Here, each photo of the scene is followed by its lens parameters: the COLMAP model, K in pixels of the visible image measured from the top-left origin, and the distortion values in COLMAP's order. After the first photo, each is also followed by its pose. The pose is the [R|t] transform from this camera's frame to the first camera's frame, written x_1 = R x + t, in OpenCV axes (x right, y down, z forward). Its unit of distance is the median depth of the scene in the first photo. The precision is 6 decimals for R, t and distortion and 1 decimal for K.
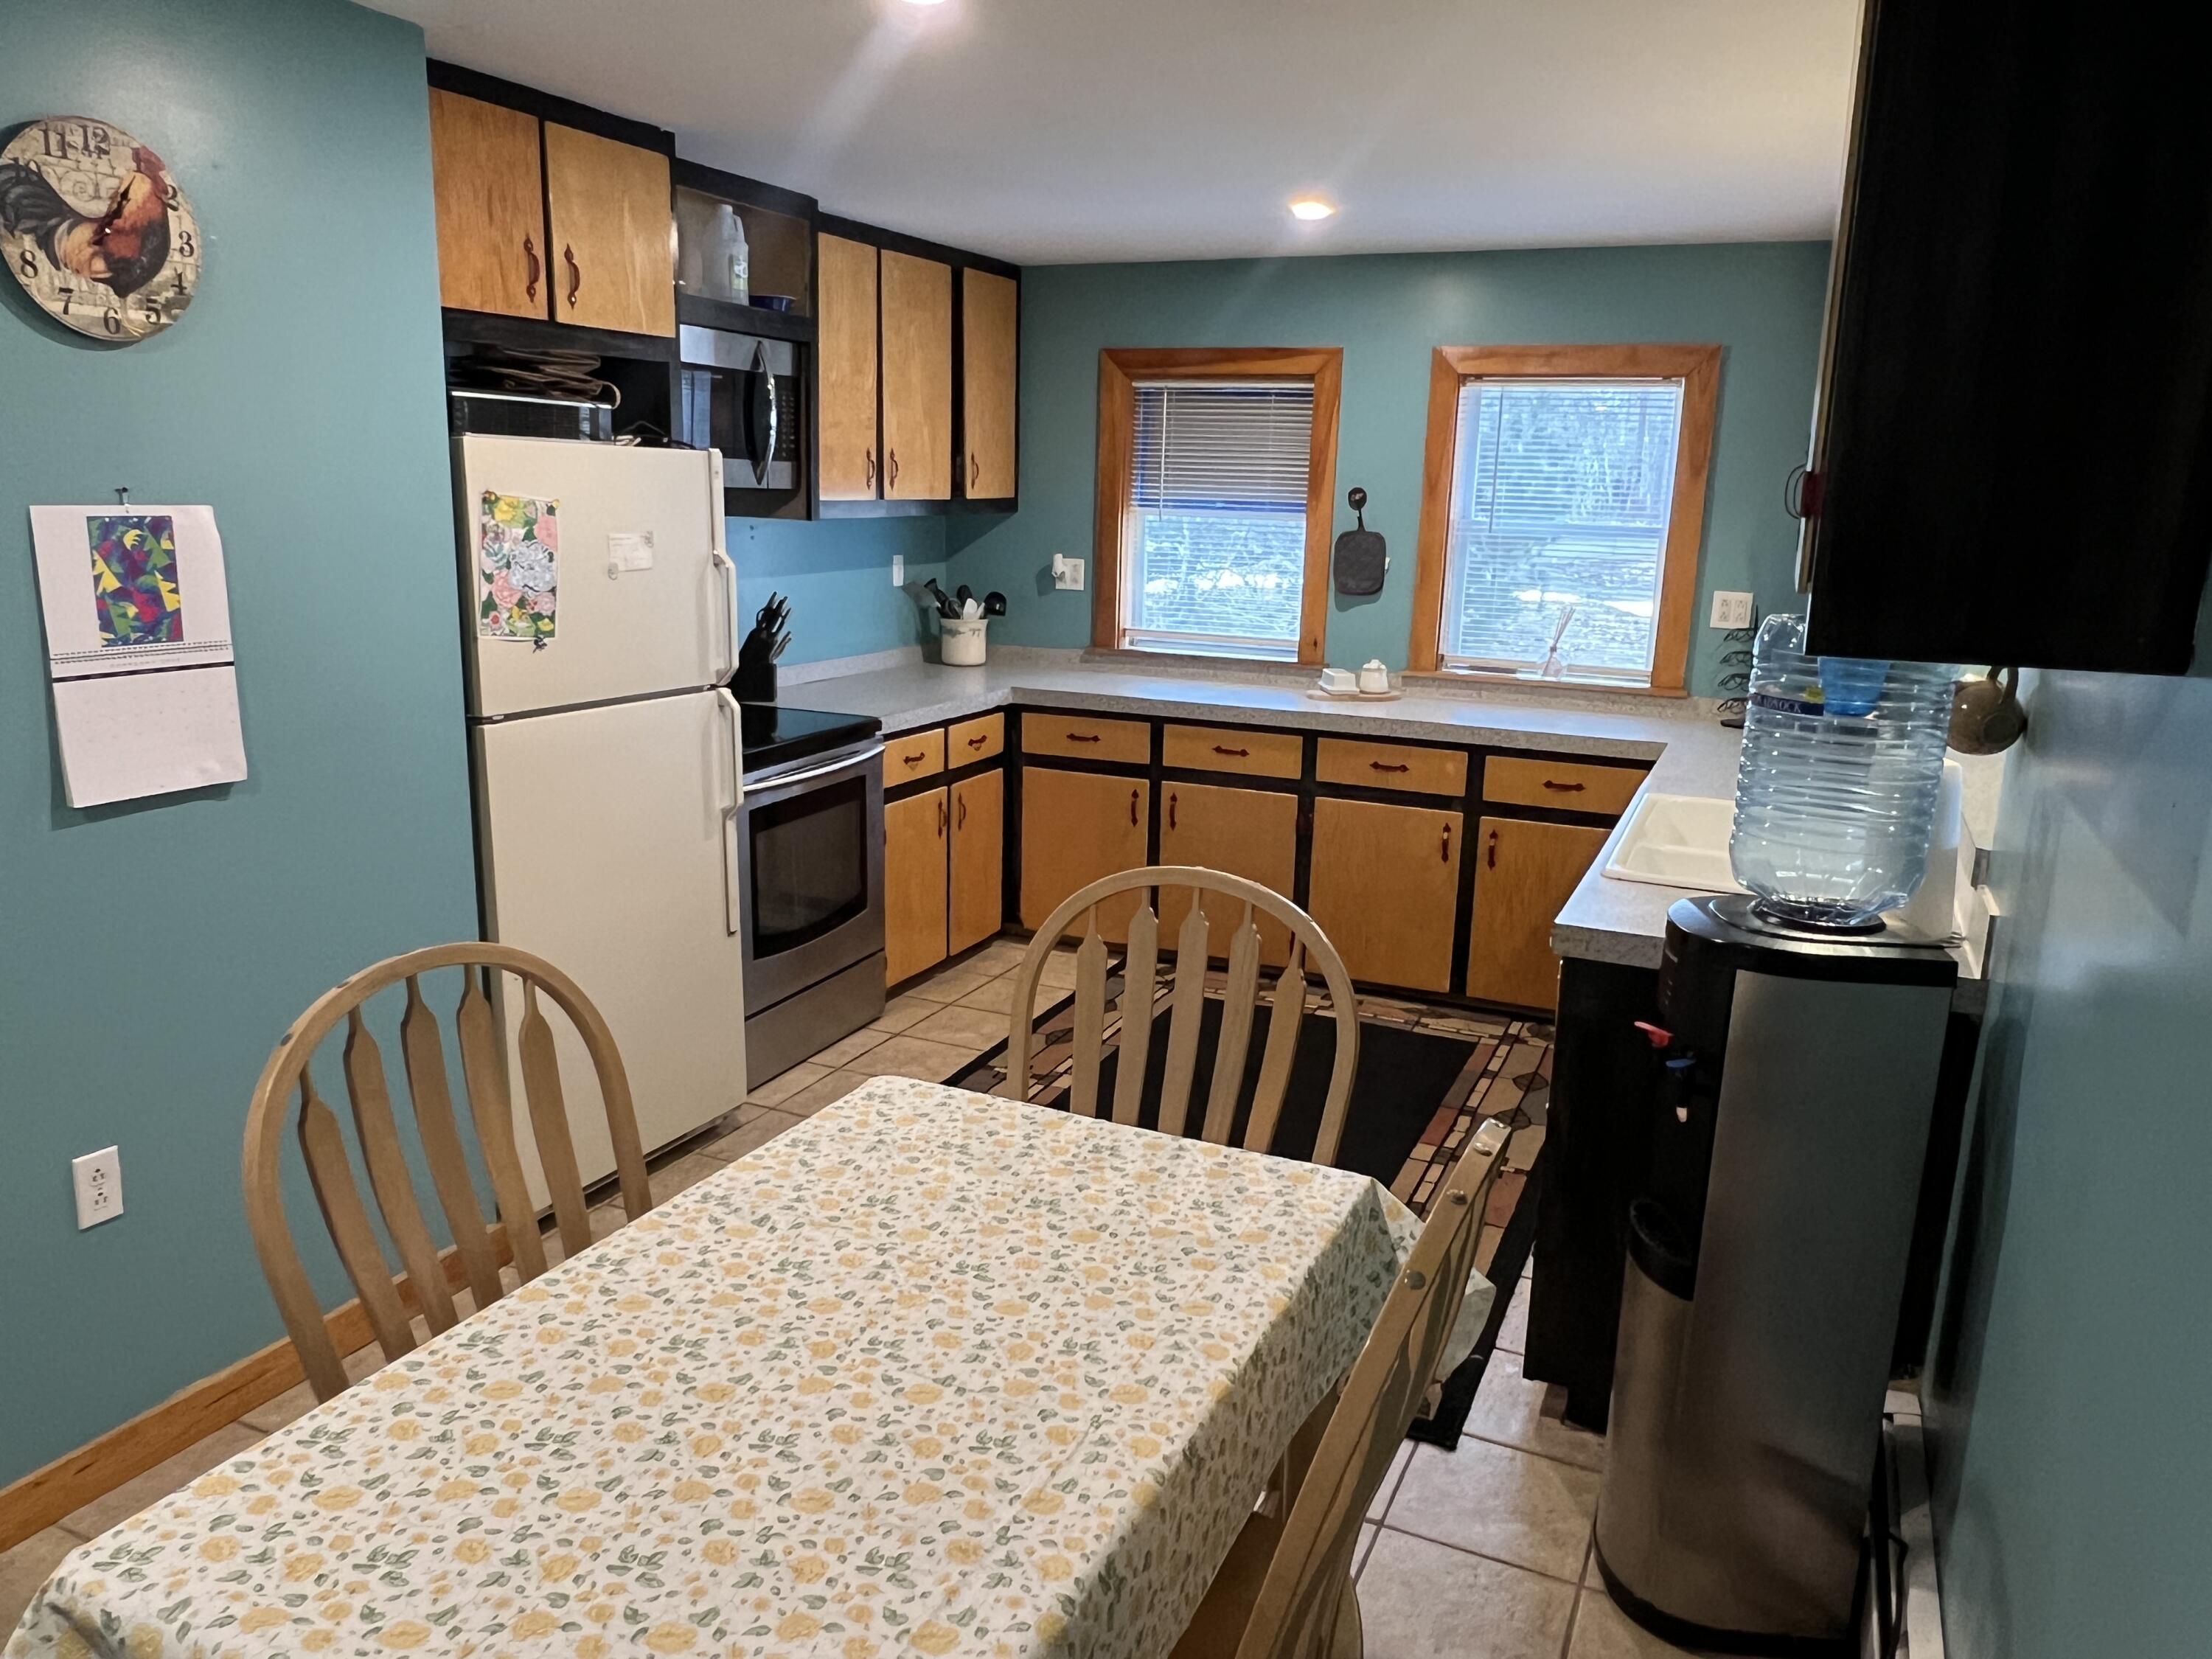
lens RADIAL K [[1568.4, 0, 1104.4], [0, 1568.4, 824.3], [0, 0, 1]] dist [0.018412, -0.003740]
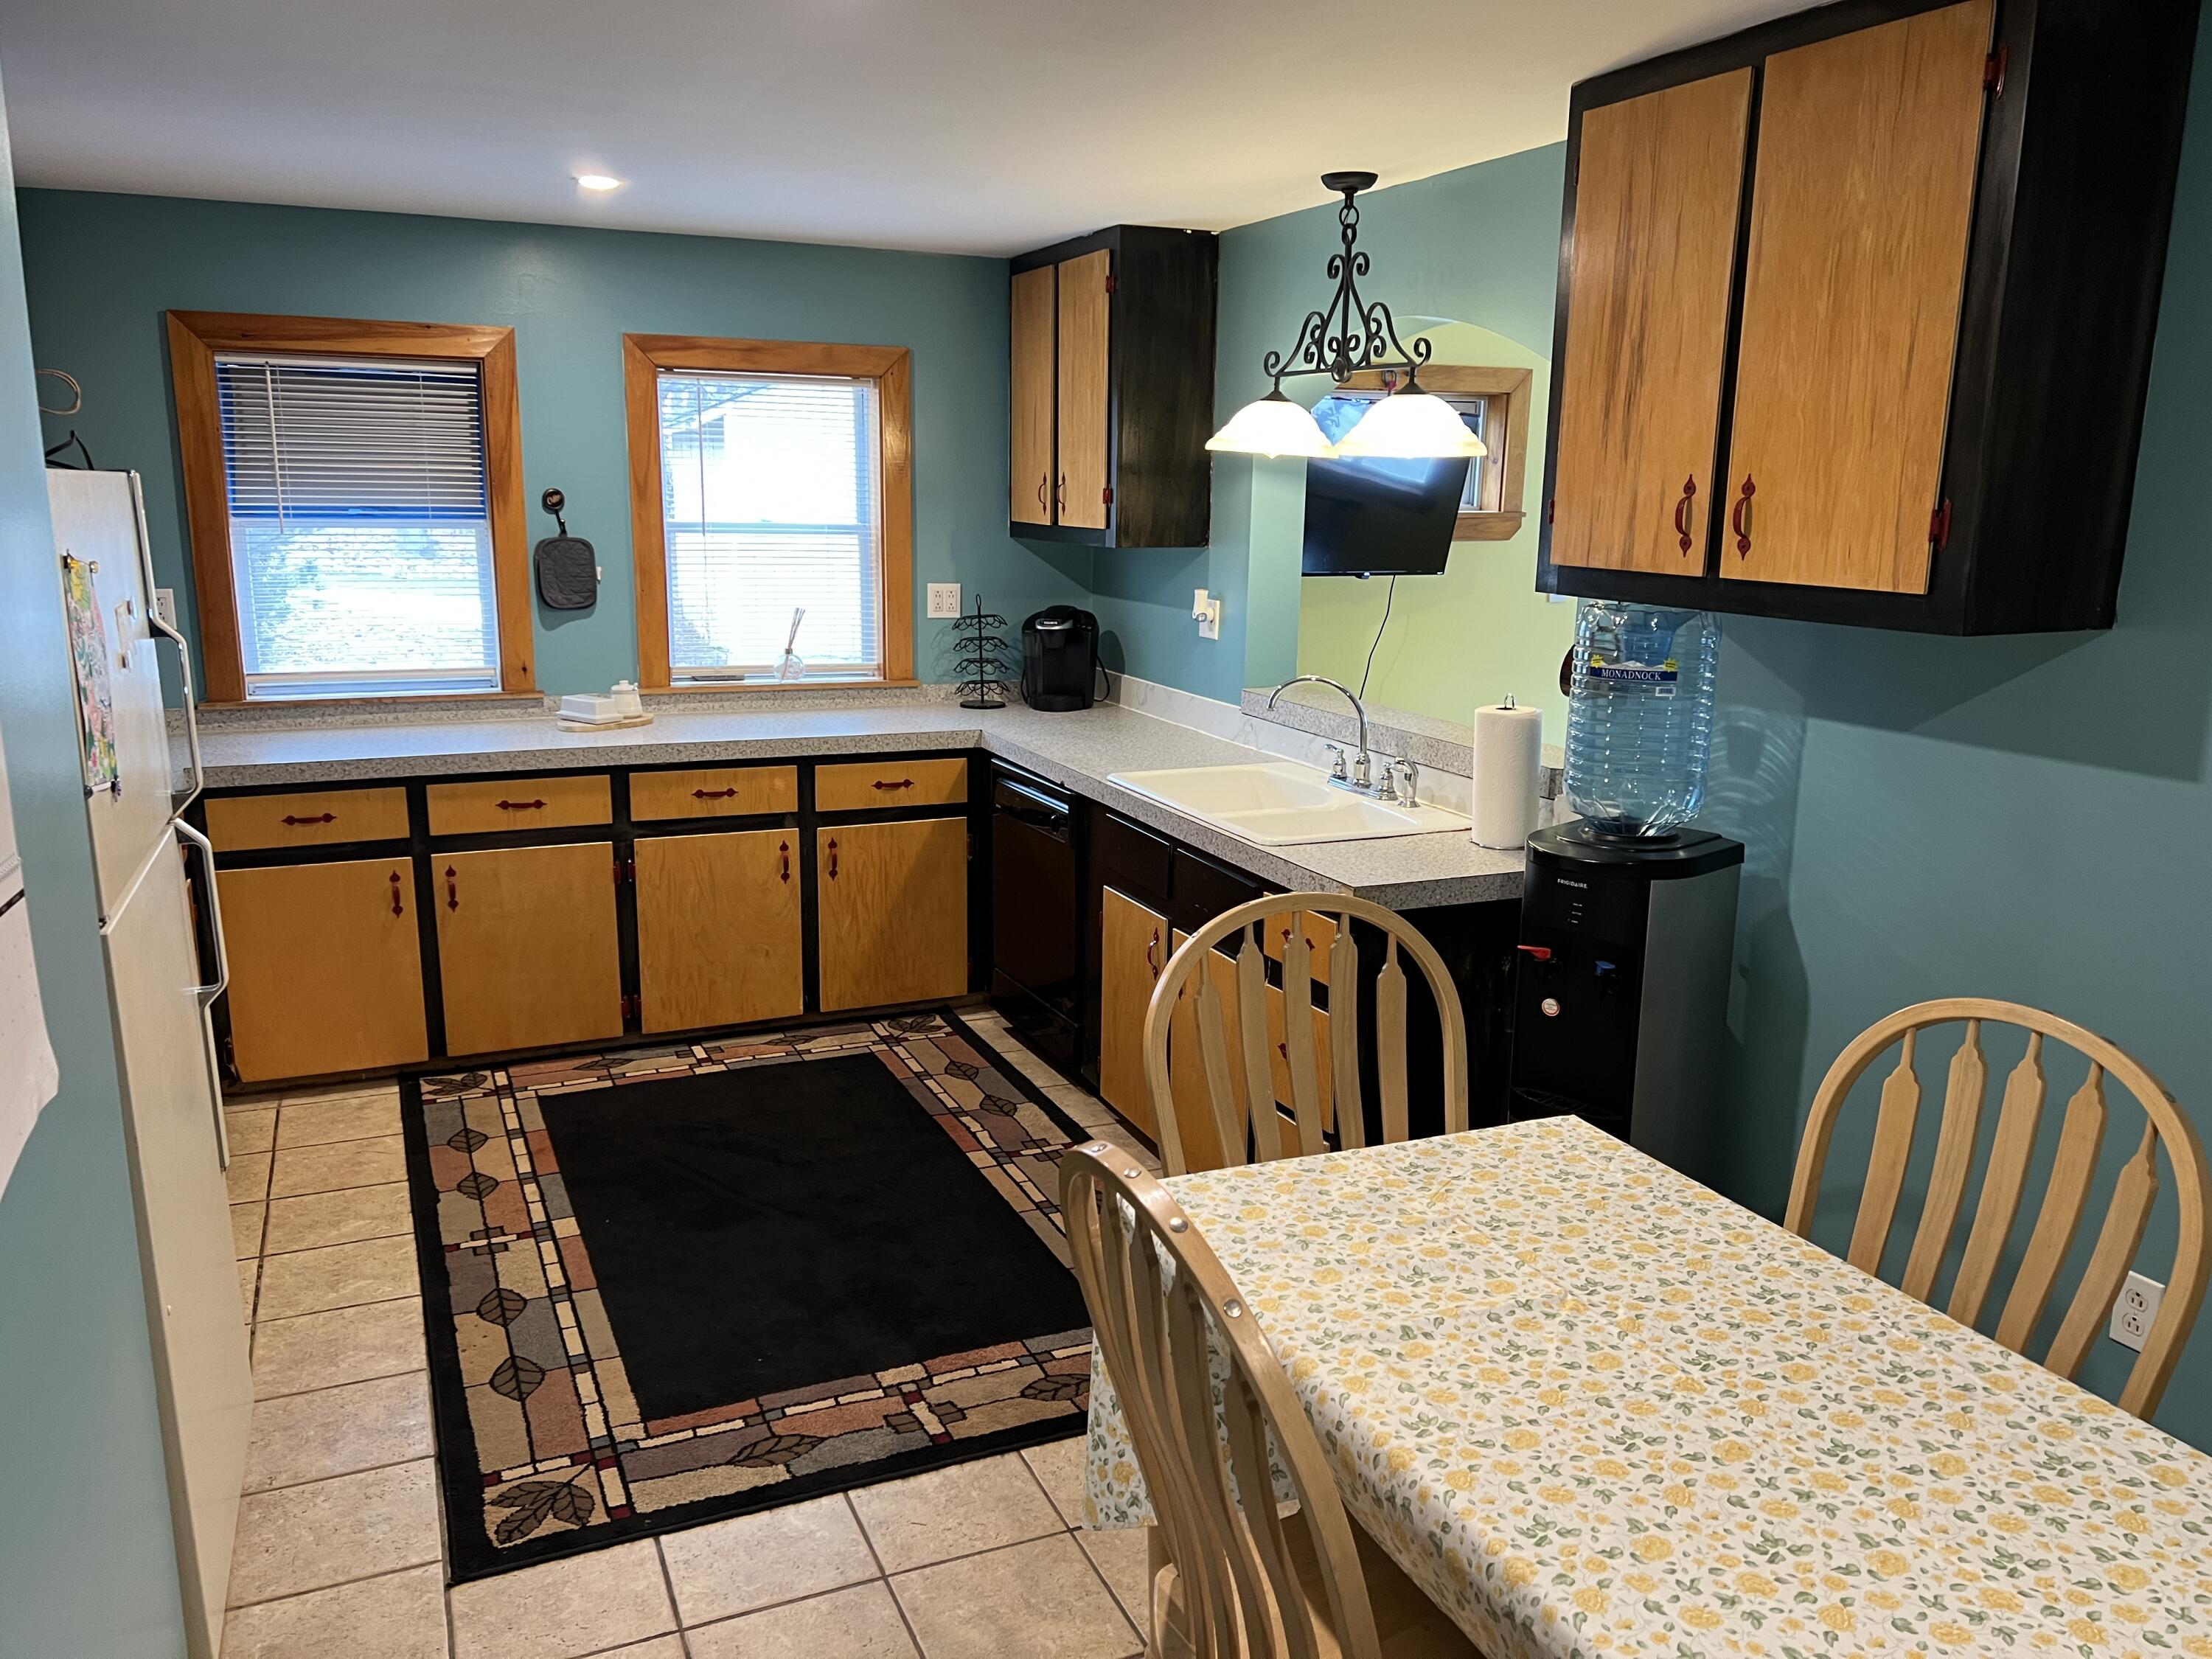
lens RADIAL K [[1642.3, 0, 1102.5], [0, 1642.3, 849.7], [0, 0, 1]] dist [0.047147, -0.059864]
pose [[0.672300, -0.179416, 0.718208, -0.354402], [0.163878, 0.982185, 0.091957, -0.053325], [-0.721911, 0.055876, 0.689726, 0.156628]]
